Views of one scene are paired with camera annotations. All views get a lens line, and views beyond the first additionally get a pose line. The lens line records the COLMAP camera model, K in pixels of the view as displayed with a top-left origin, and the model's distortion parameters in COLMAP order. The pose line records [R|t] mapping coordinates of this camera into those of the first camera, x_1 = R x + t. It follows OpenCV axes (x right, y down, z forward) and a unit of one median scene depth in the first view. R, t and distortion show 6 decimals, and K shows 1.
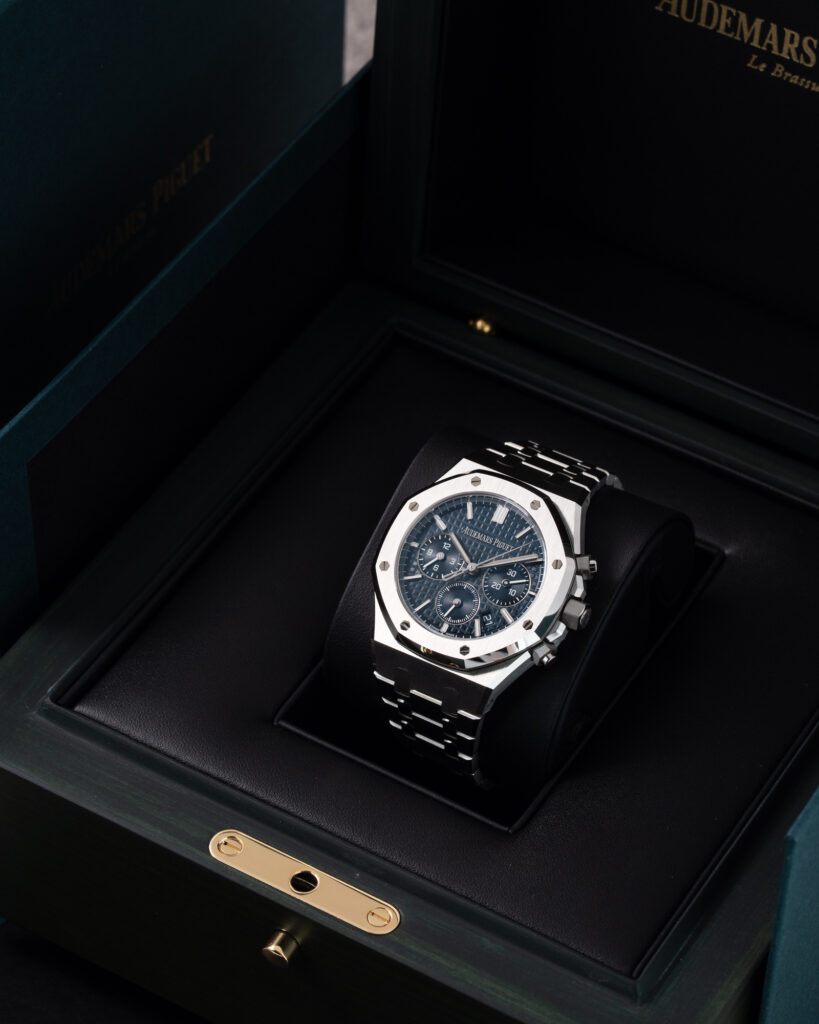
lens RADIAL K [[5454.6, 0, 411.1], [0, 5454.6, 510.4], [0, 0, 1]] dist [-0.065980, 0.000000]
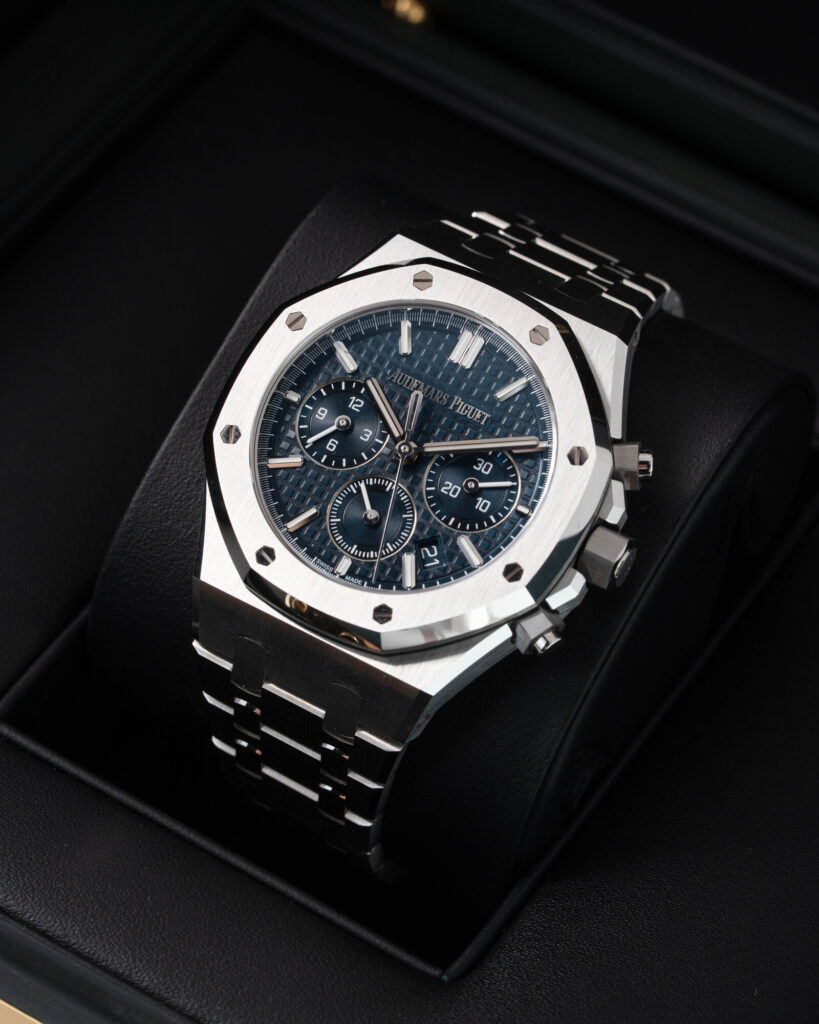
lens RADIAL K [[5454.6, 0, 409.0], [0, 5454.6, 514.7], [0, 0, 1]] dist [-0.065980, 0.000000]
pose [[0.994469, 0.072340, 0.076144, -0.026311], [-0.073744, 0.997152, 0.015798, 0.008425], [-0.074785, -0.021326, 0.996972, 0.496376]]
